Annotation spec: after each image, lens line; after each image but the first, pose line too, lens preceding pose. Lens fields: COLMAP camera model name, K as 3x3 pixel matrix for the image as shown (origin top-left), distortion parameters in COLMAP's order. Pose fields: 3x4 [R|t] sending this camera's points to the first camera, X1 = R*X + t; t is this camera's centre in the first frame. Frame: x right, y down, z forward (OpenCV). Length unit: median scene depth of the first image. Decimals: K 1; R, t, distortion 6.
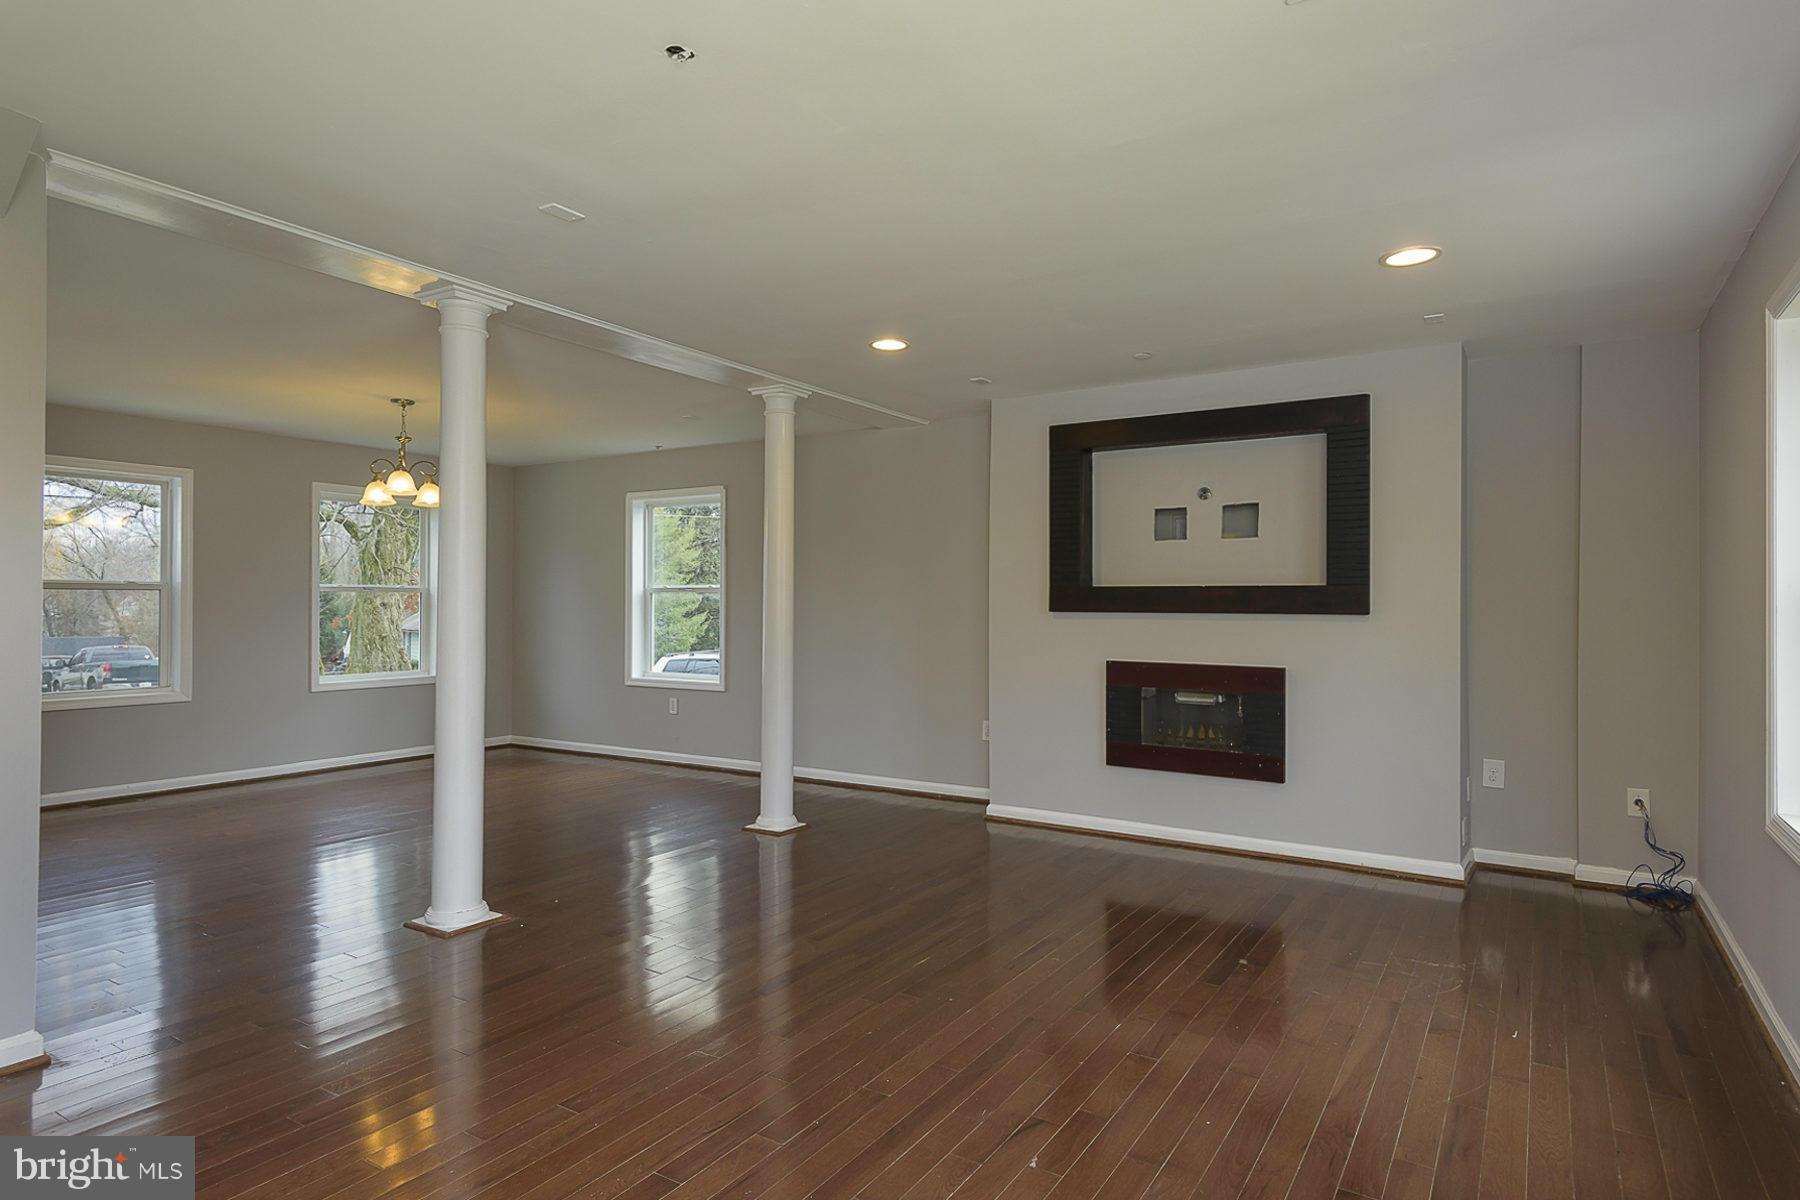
lens RADIAL K [[978.9, 0, 900.0], [0, 978.9, 600.0], [0, 0, 1]] dist [-0.000768, -0.000340]
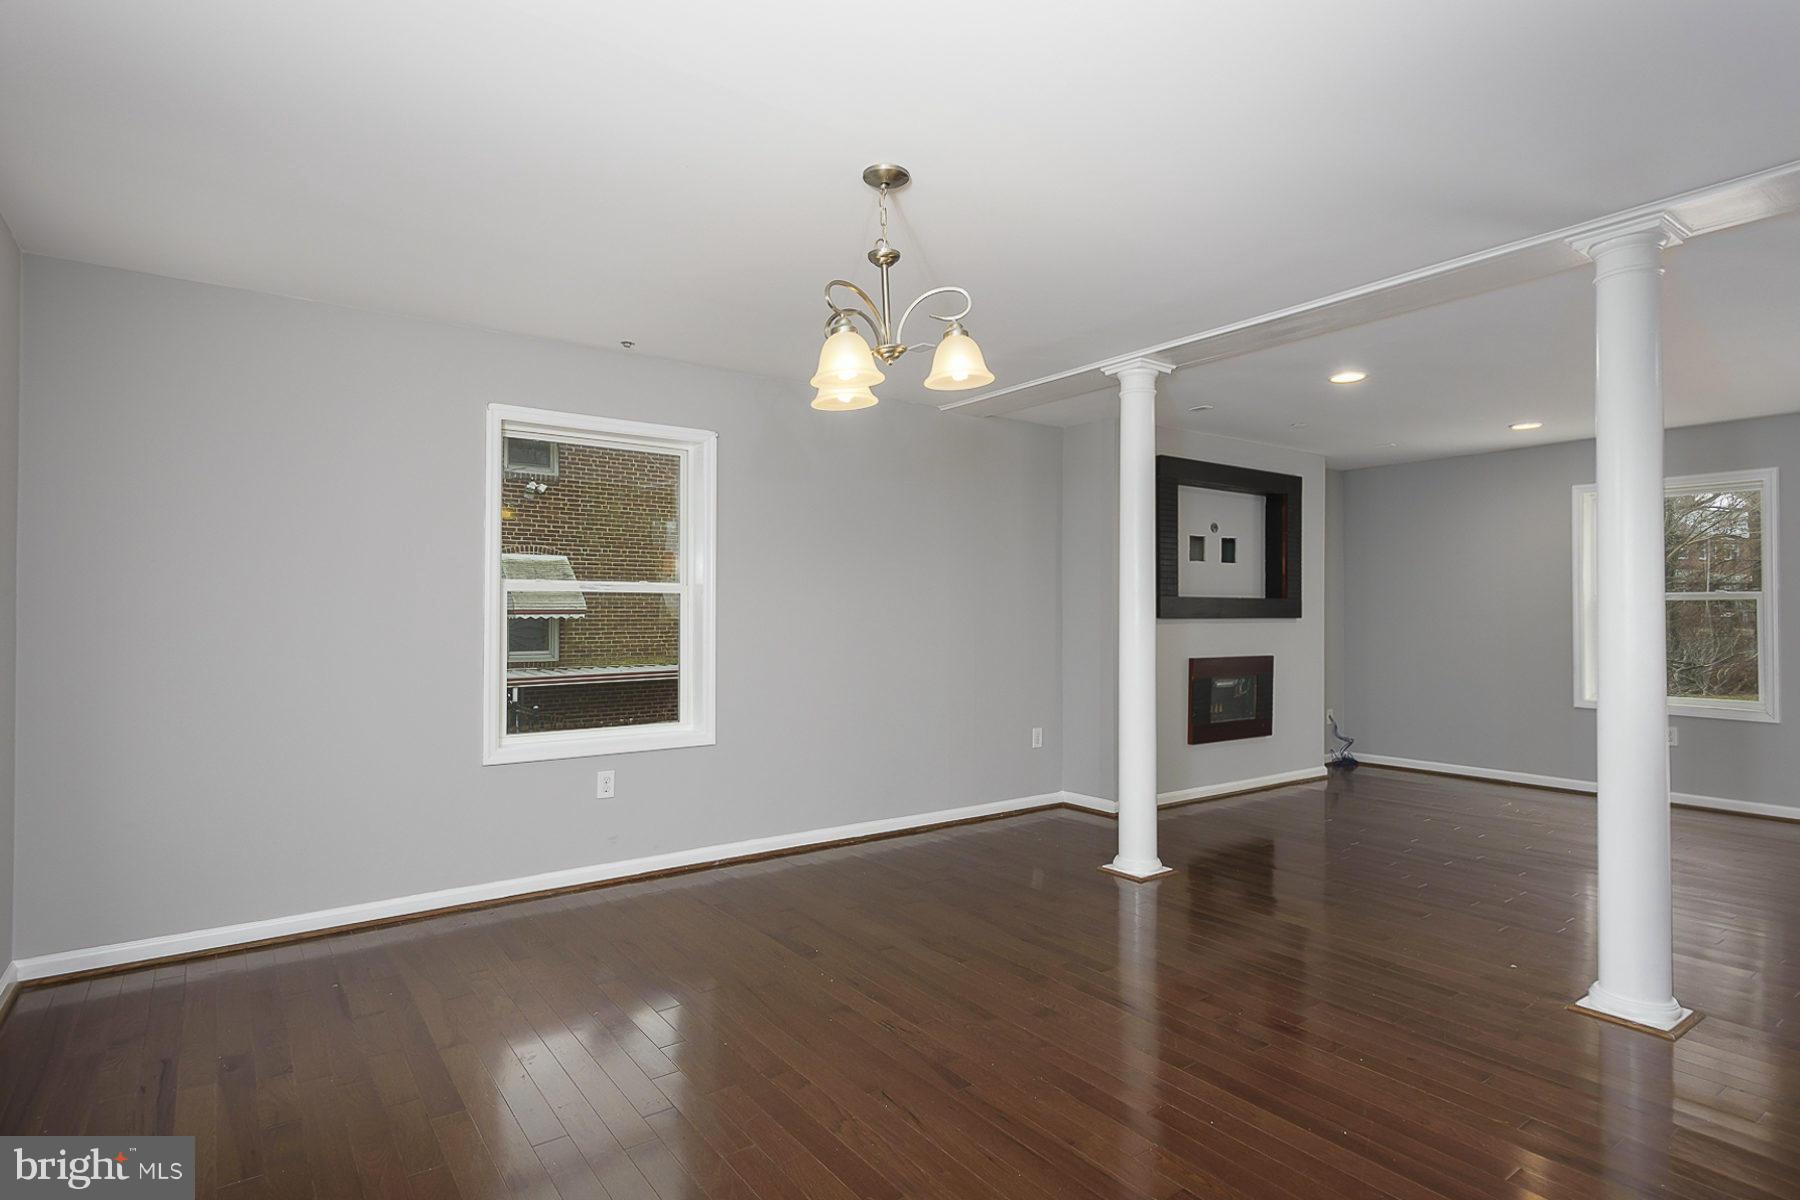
lens RADIAL K [[938.2, 0, 900.0], [0, 938.2, 600.0], [0, 0, 1]] dist [0.002236, 0.000162]
pose [[0.365013, 0.005759, 0.930985, -0.981925], [-0.006272, 0.999973, -0.003727, -0.003753], [-0.930981, -0.004478, 0.365039, 0.893263]]
